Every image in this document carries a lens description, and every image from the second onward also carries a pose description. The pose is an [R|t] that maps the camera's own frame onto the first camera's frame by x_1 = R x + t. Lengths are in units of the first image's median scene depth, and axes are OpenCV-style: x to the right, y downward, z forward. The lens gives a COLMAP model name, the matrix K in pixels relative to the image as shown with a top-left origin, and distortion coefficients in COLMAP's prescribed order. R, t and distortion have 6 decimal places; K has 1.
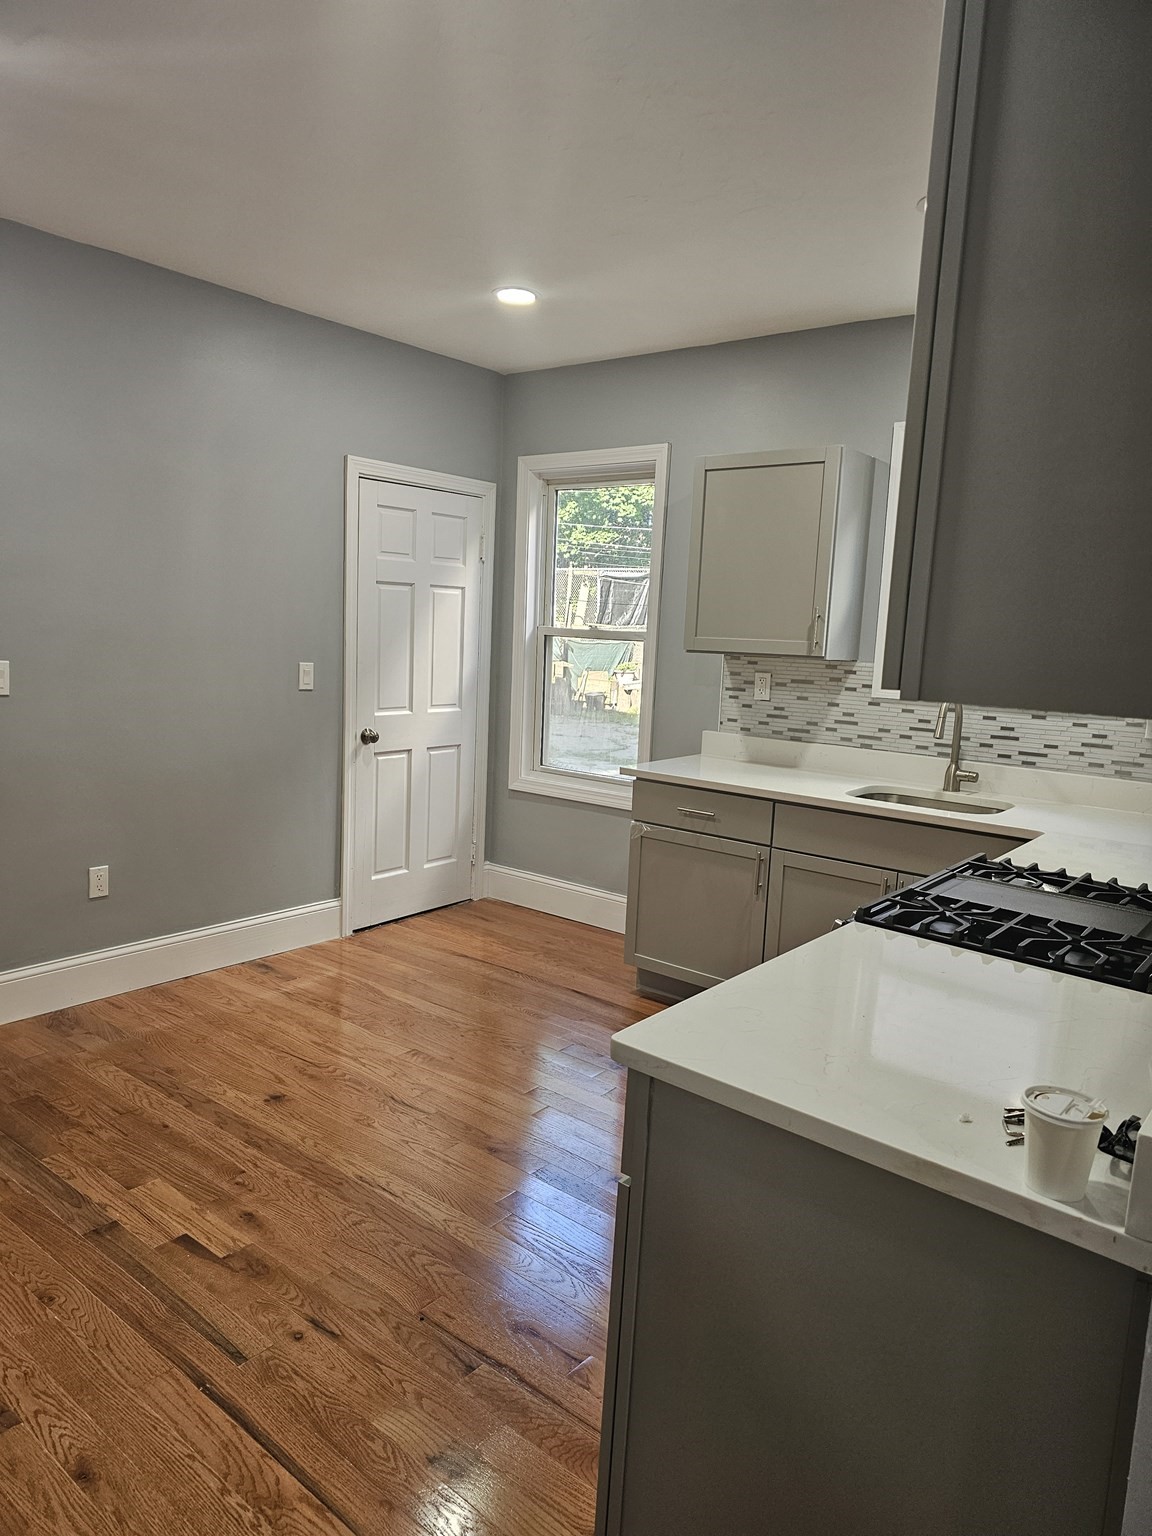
lens RADIAL K [[1052.3, 0, 591.2], [0, 1052.3, 792.3], [0, 0, 1]] dist [0.063159, -0.051959]
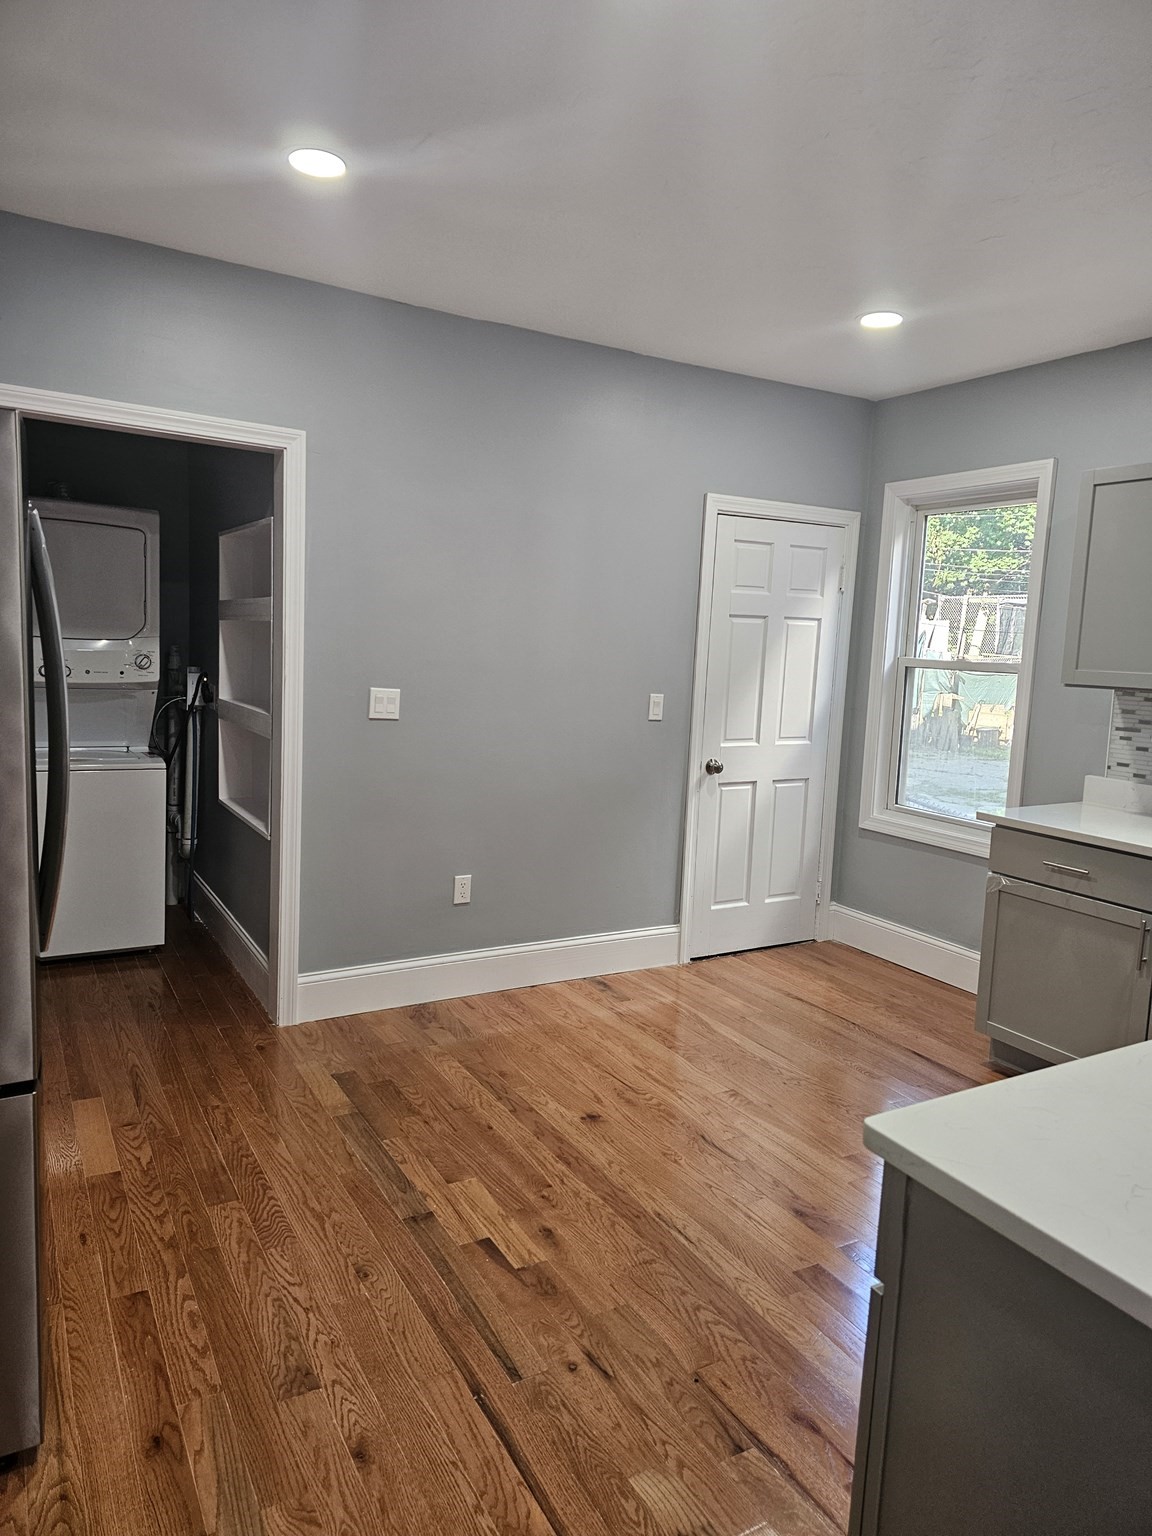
lens RADIAL K [[1052.3, 0, 582.4], [0, 1052.3, 767.9], [0, 0, 1]] dist [0.063159, -0.051959]
pose [[0.934144, 0.040549, -0.354584, 0.033686], [-0.058734, 0.997445, -0.040671, -0.004374], [0.352029, 0.058819, 0.934139, 0.020824]]
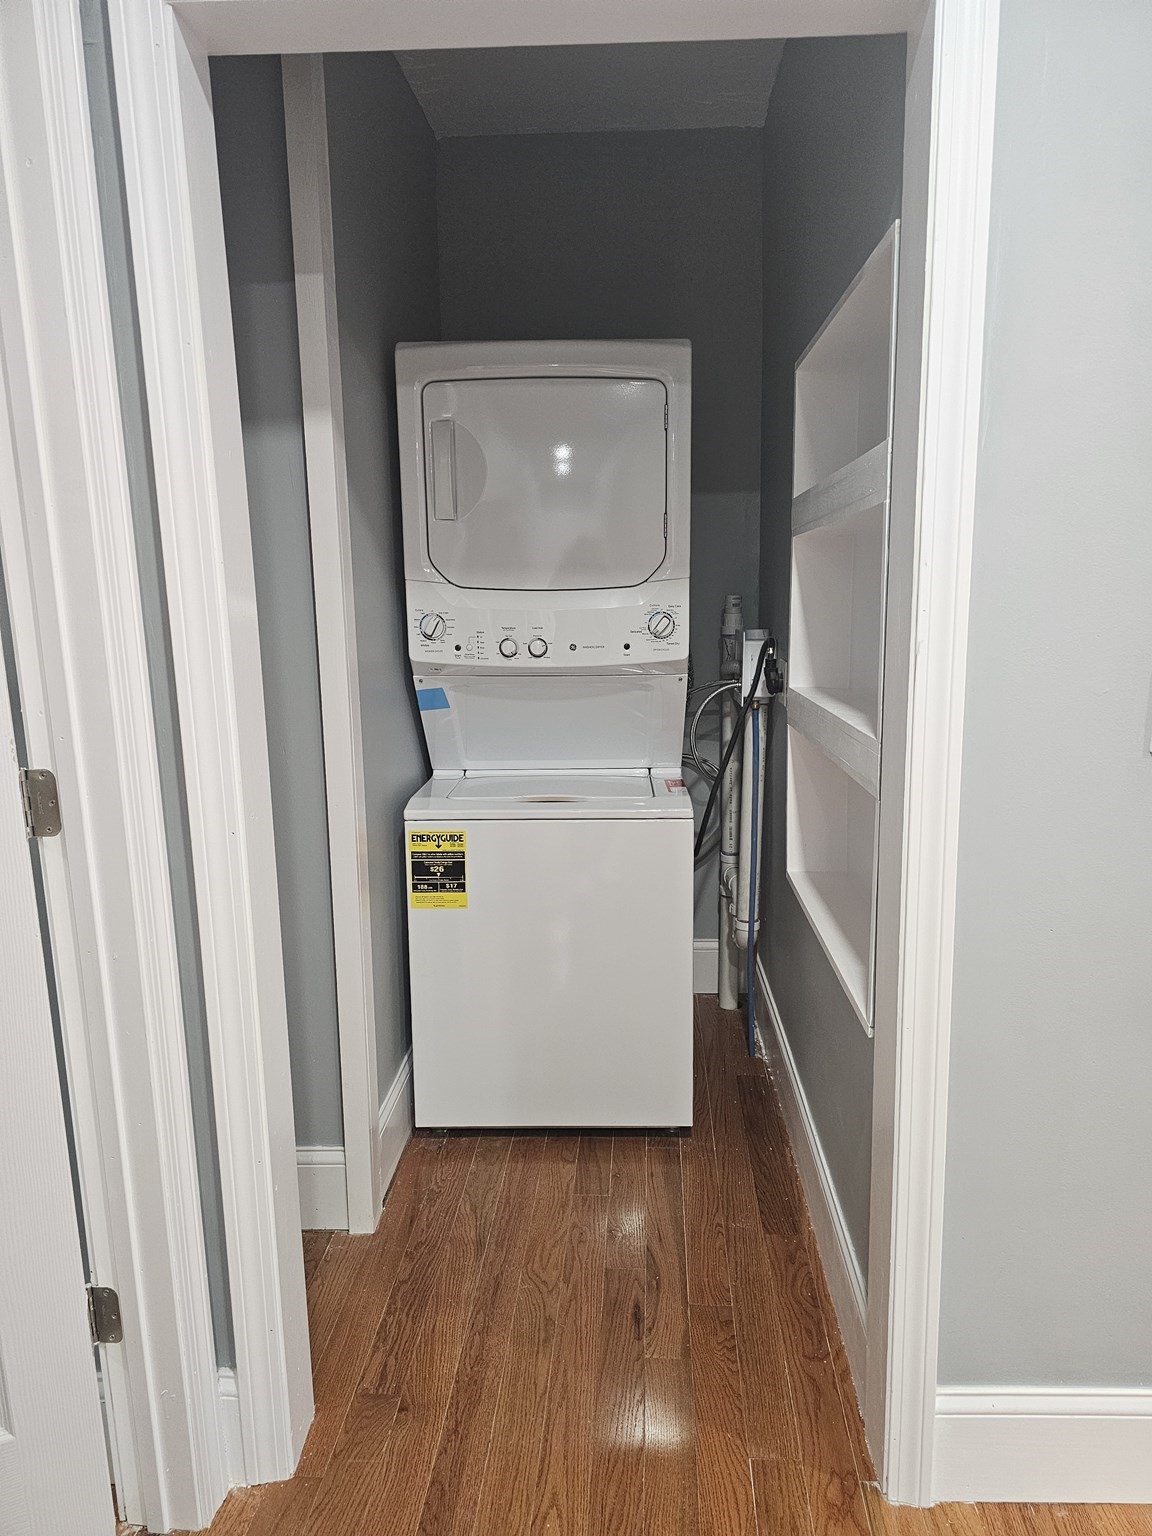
lens RADIAL K [[1052.3, 0, 578.8], [0, 1052.3, 780.2], [0, 0, 1]] dist [0.063159, -0.051959]
pose [[0.588982, 0.091494, -0.802950, -0.328530], [-0.078983, 0.995331, 0.055479, -0.075153], [0.804277, 0.030743, 0.593459, 0.500973]]
